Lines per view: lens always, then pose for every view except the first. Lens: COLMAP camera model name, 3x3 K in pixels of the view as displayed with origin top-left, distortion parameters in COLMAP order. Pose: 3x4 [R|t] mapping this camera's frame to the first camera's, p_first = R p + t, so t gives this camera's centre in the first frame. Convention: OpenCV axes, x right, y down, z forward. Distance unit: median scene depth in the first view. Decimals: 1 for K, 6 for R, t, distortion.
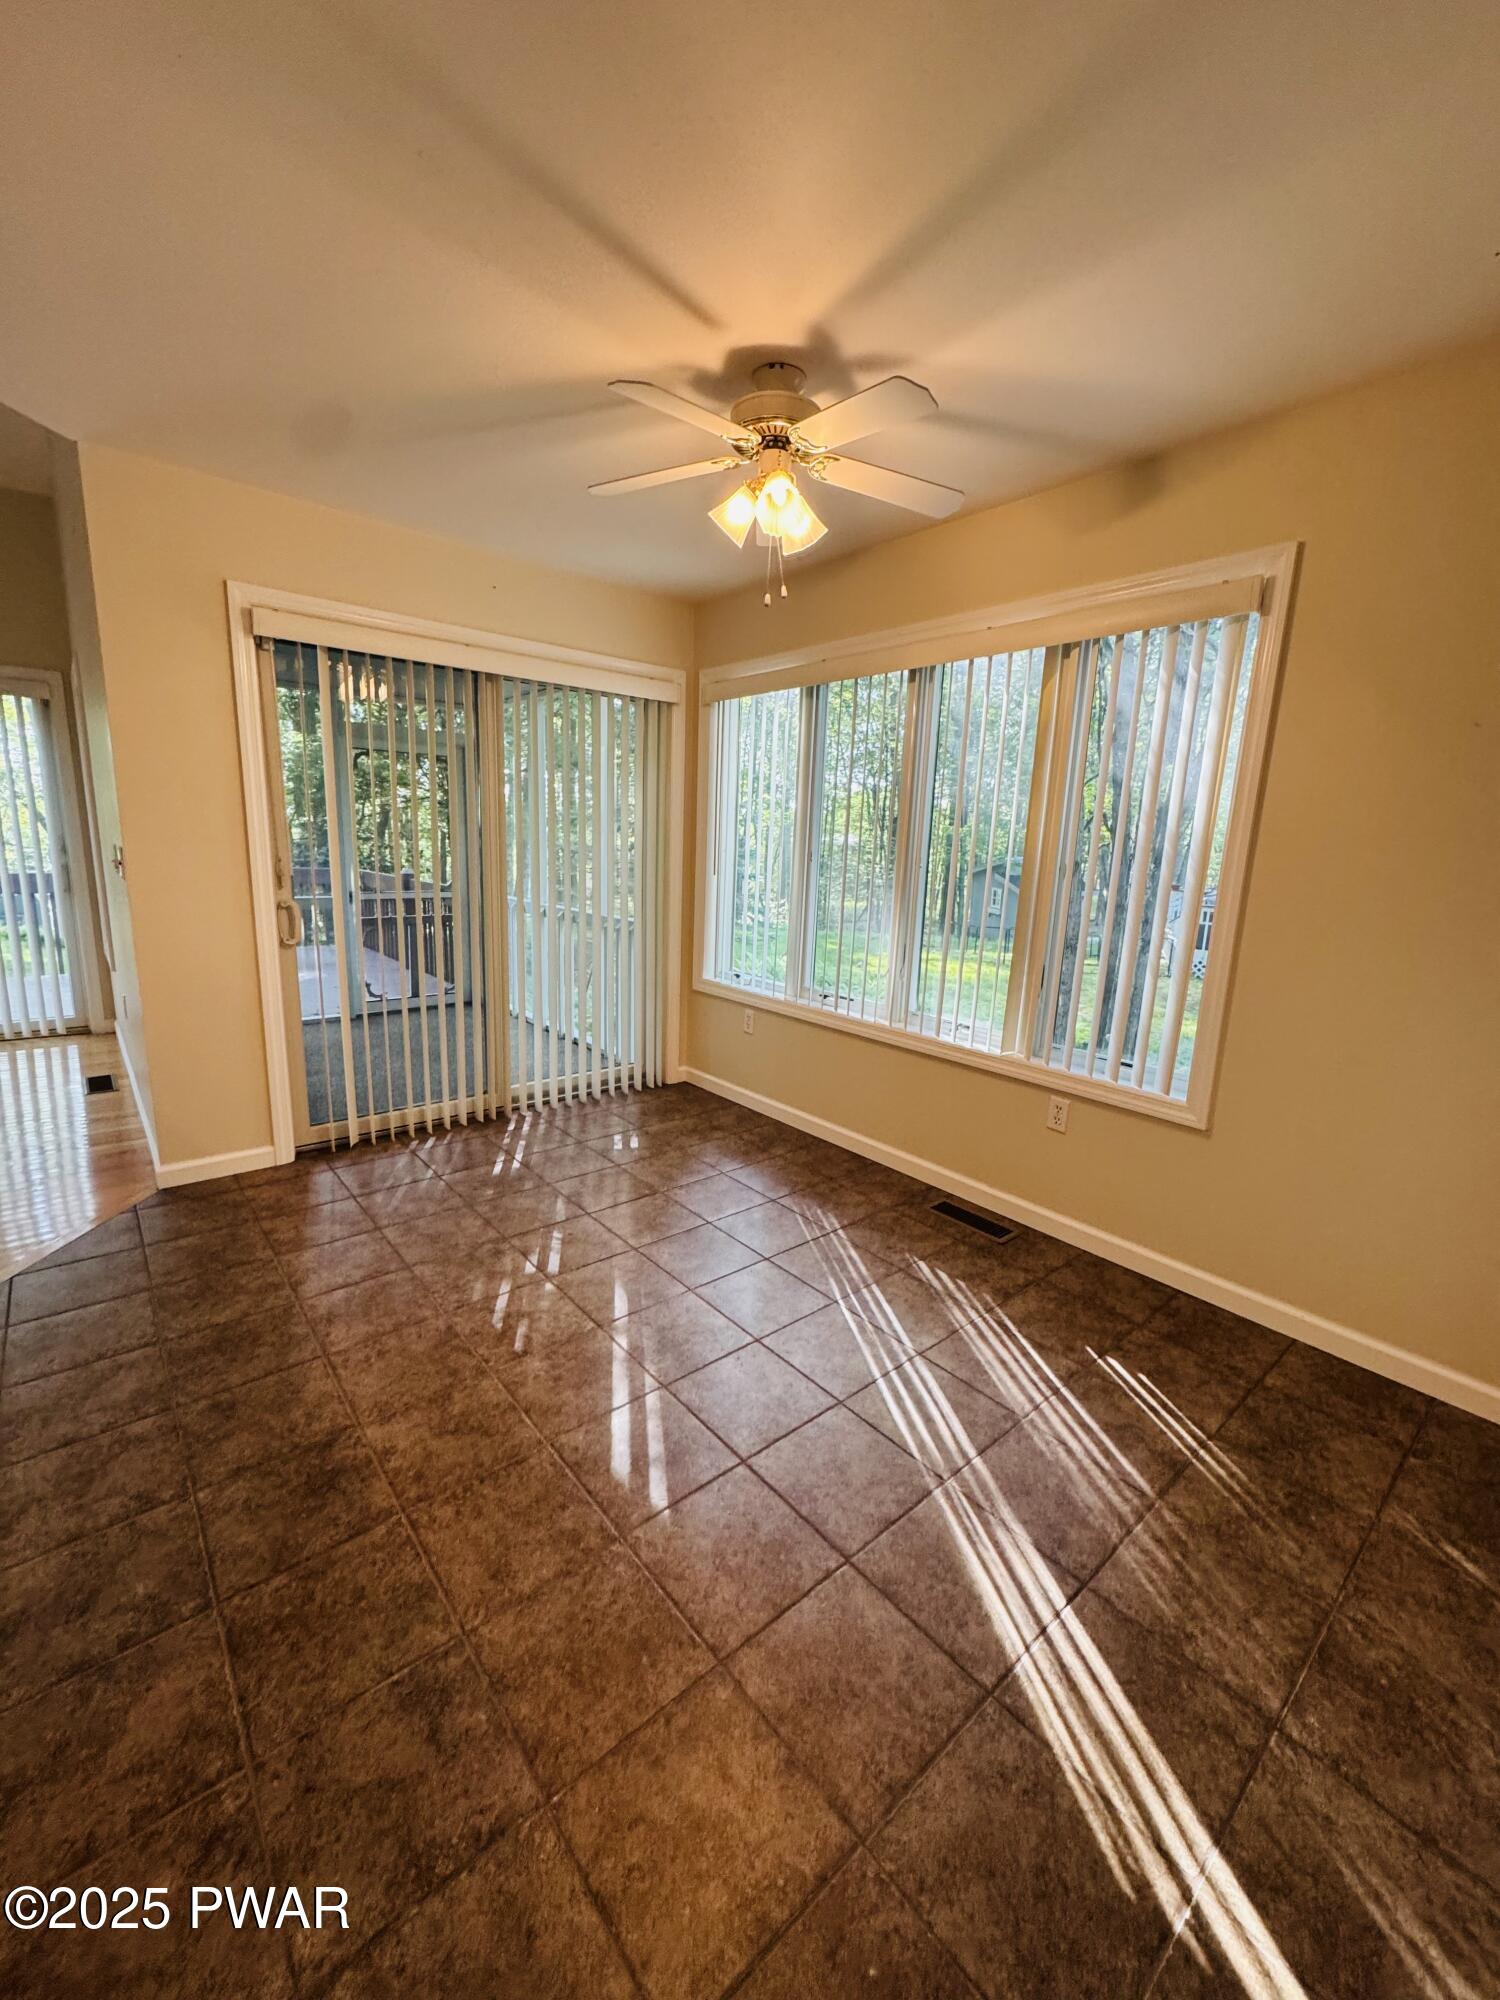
lens RADIAL K [[794.3, 0, 745.9], [0, 794.3, 998.1], [0, 0, 1]] dist [-0.003073, 0.000610]
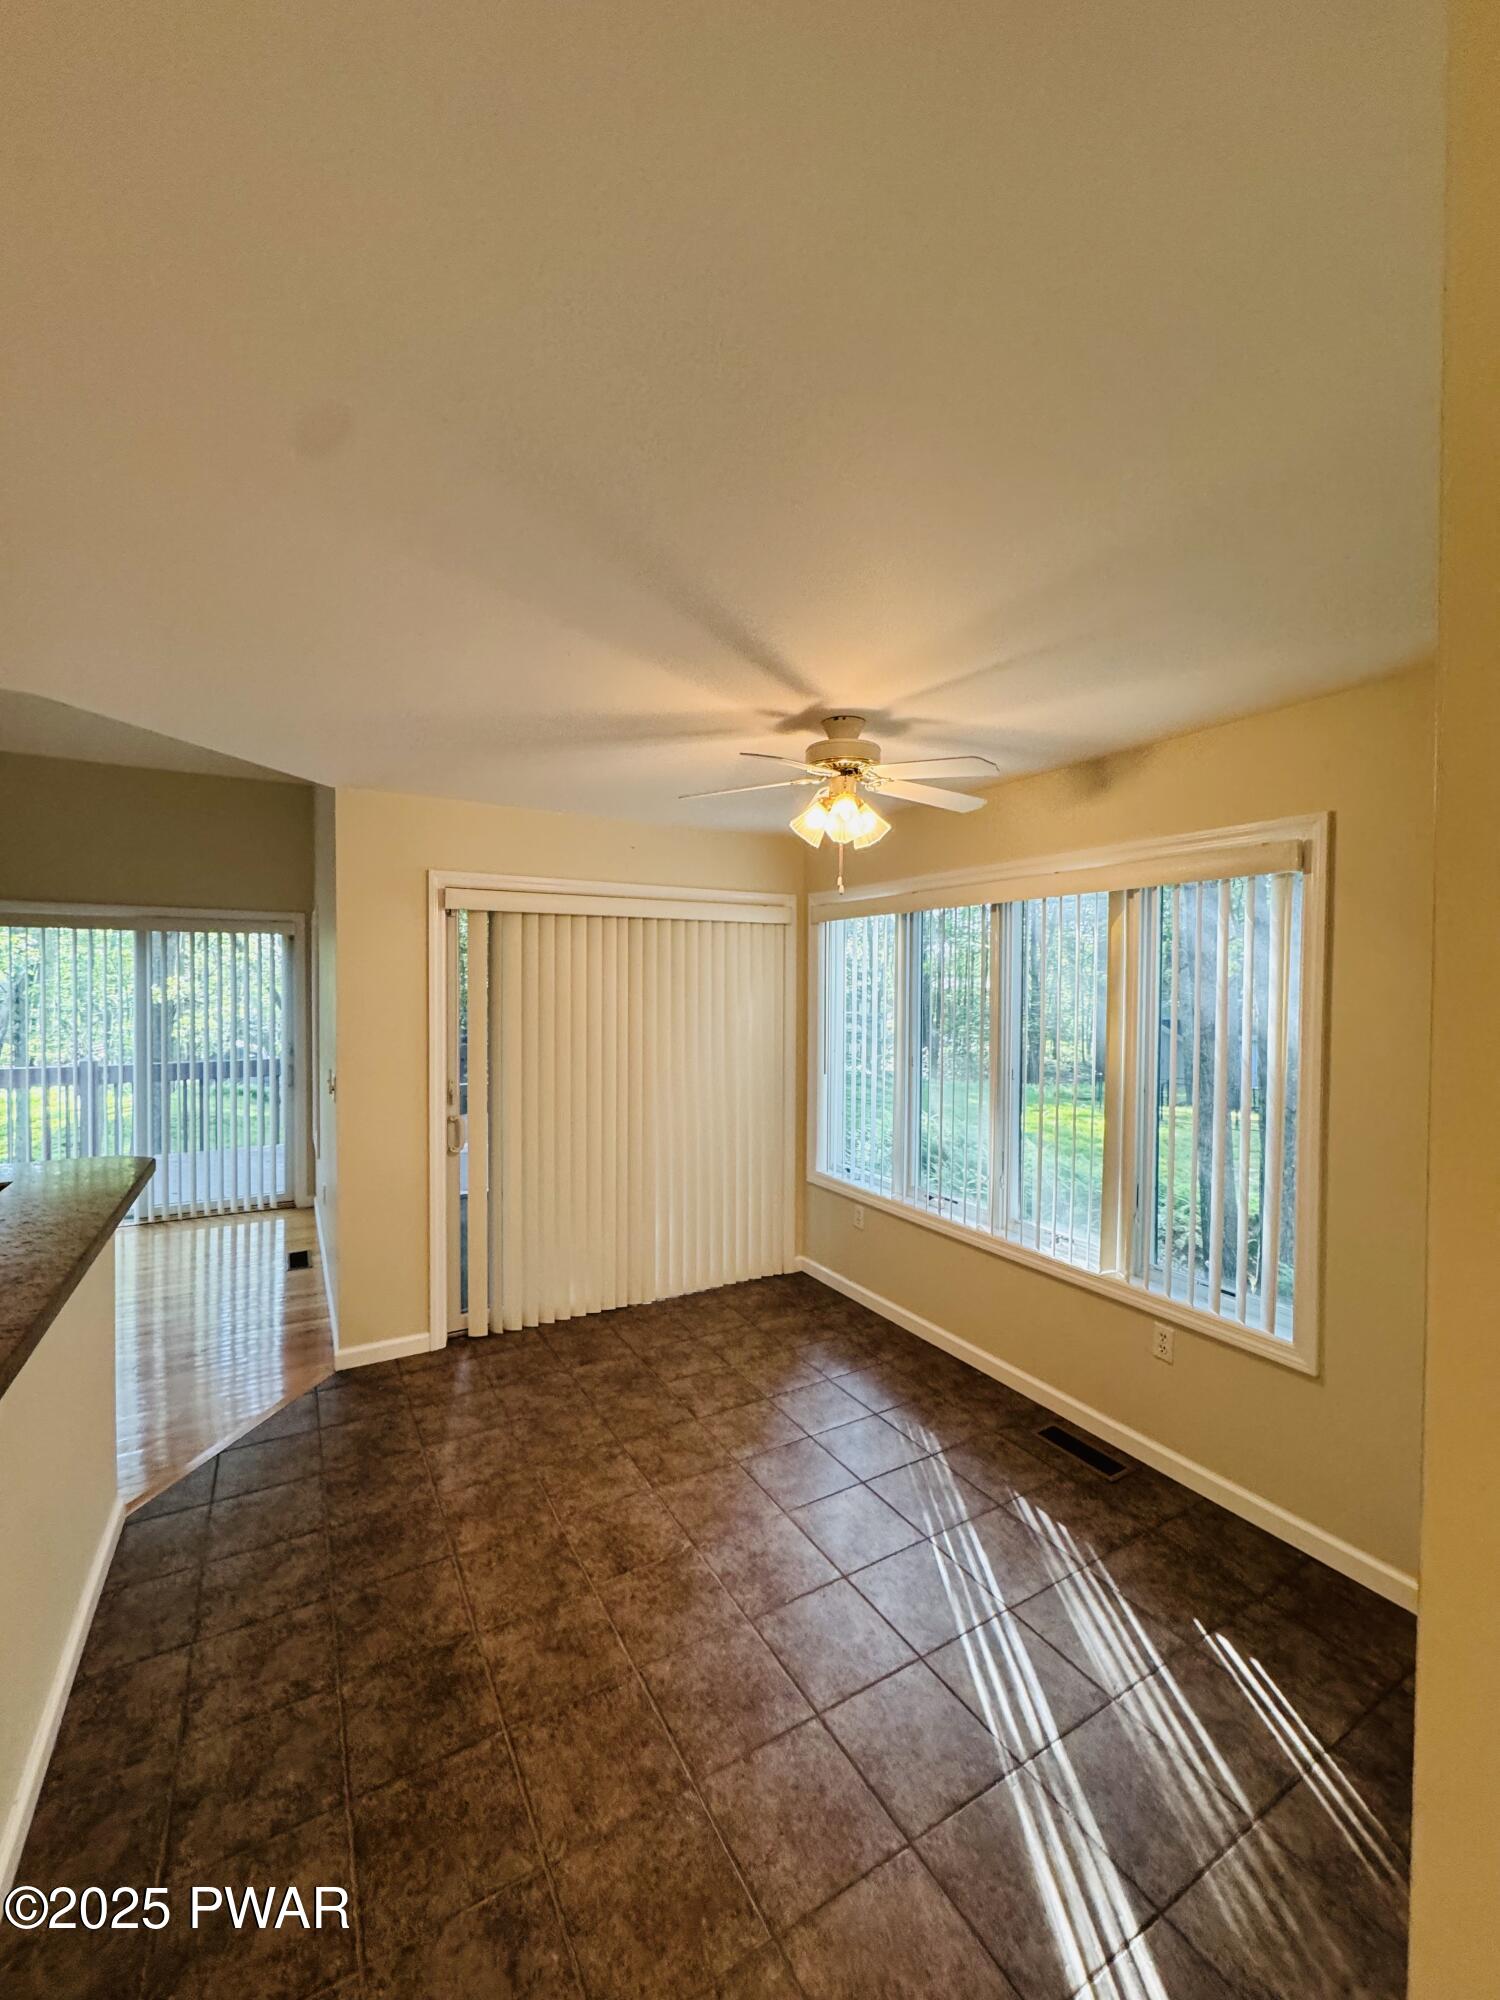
lens RADIAL K [[794.3, 0, 747.7], [0, 794.3, 998.3], [0, 0, 1]] dist [-0.003073, 0.000610]
pose [[0.984073, -0.027467, -0.175631, 0.090509], [-0.004400, 0.983924, -0.178534, -0.118860], [0.177712, 0.176463, 0.968132, -0.143438]]
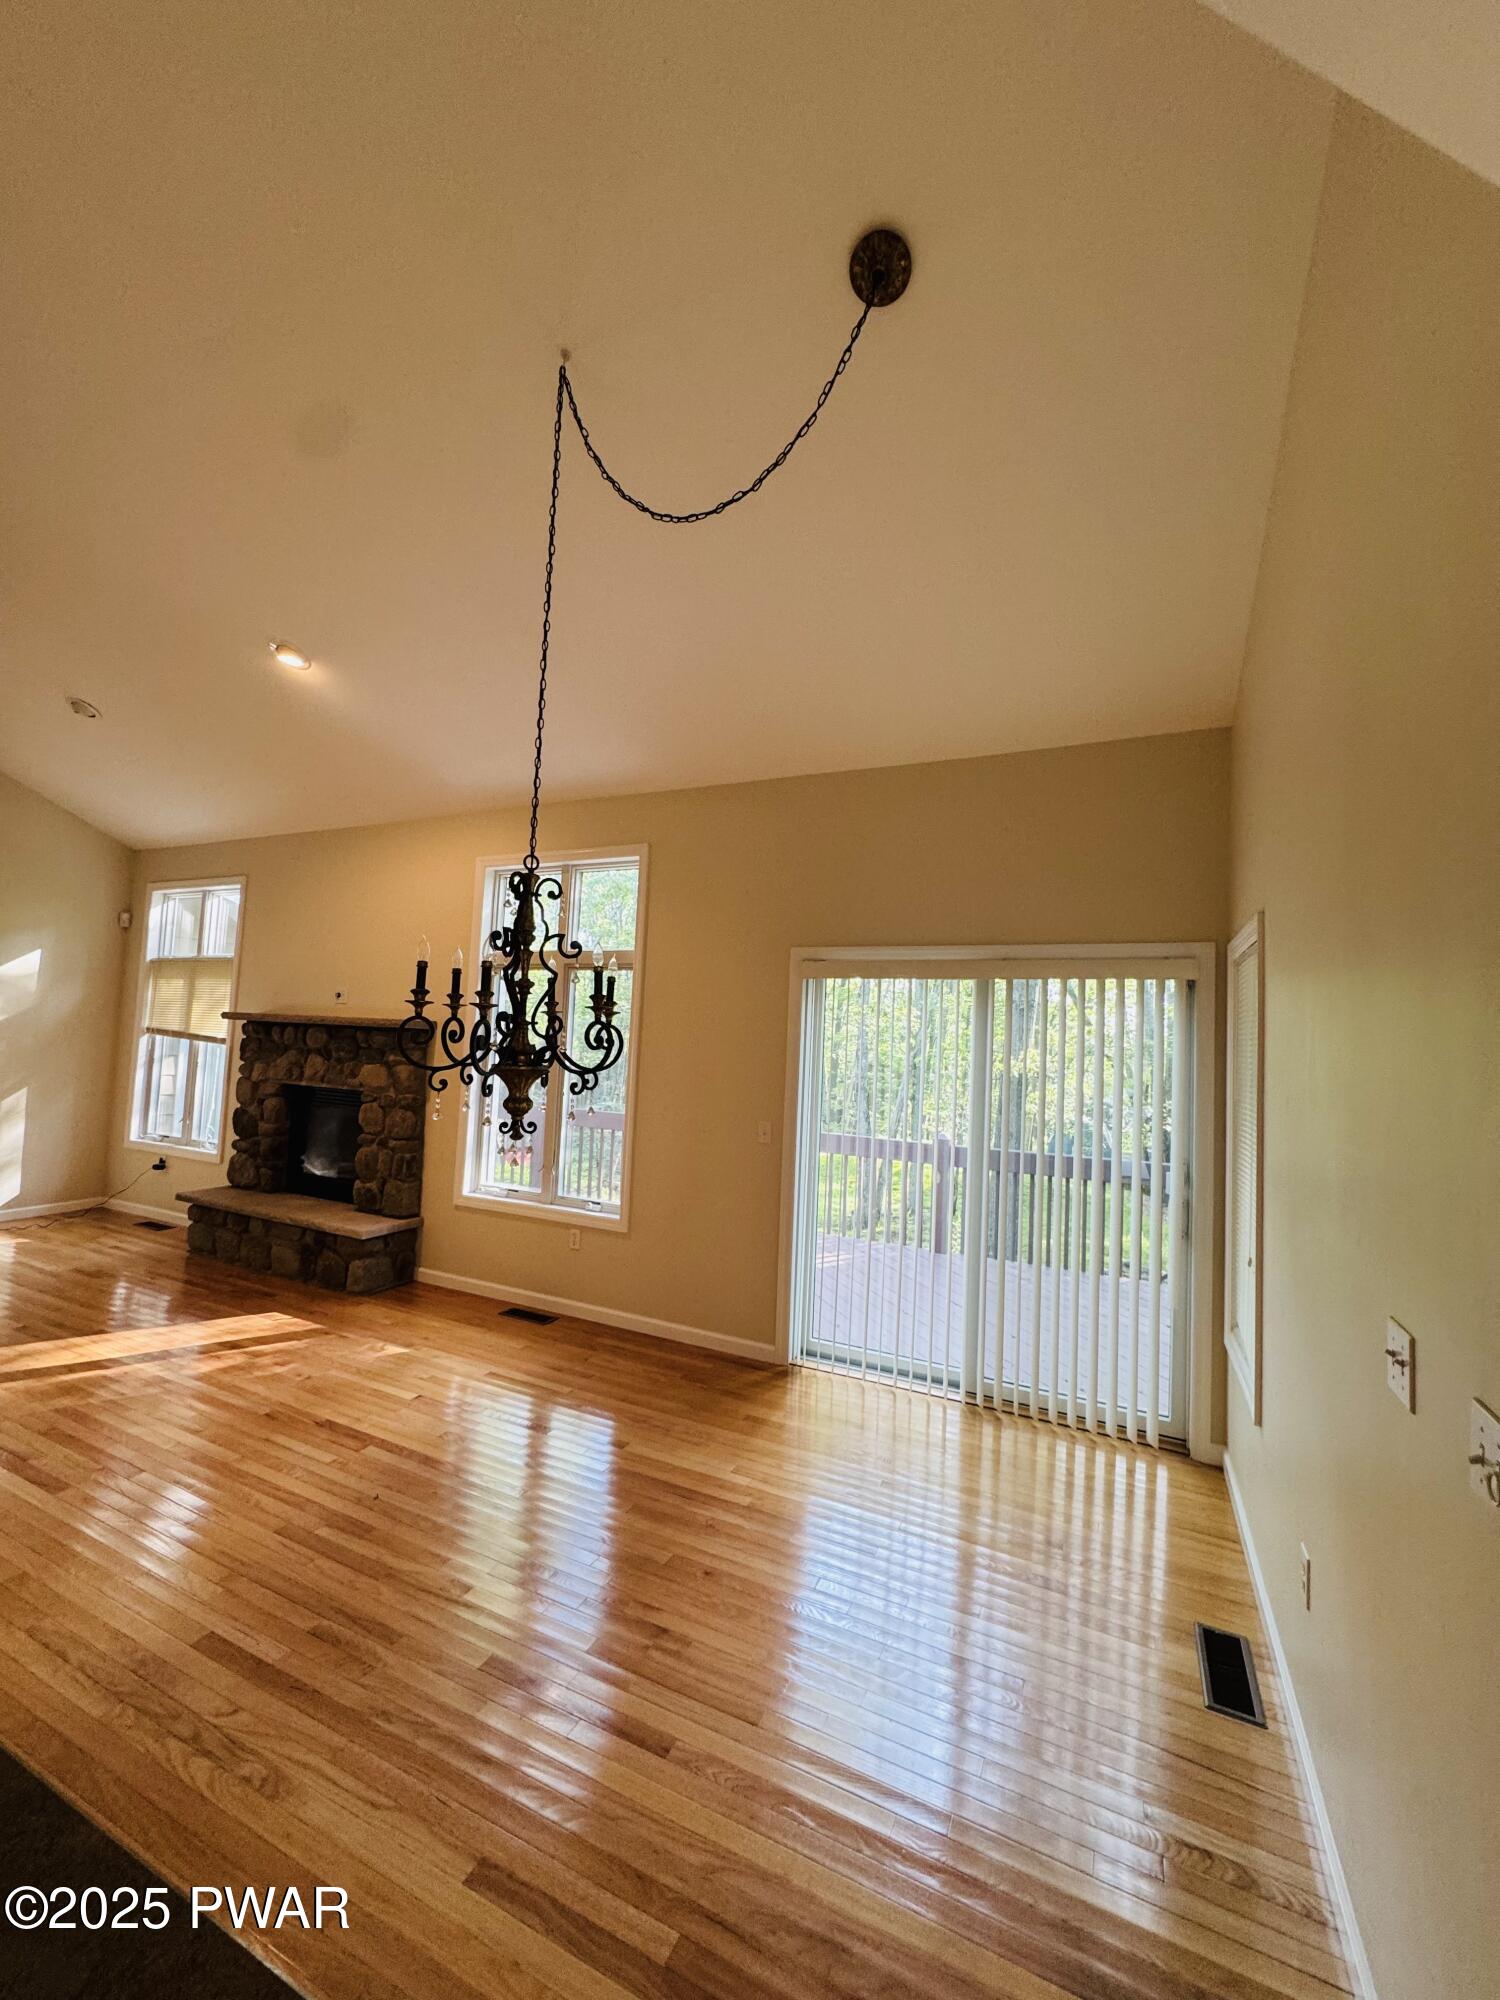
lens RADIAL K [[794.3, 0, 748.3], [0, 794.3, 996.4], [0, 0, 1]] dist [-0.003073, 0.000610]
pose [[0.412342, -0.070646, -0.908286, -0.788729], [-0.203977, 0.964519, -0.167621, -0.315419], [0.887900, 0.254387, 0.383302, 0.725263]]
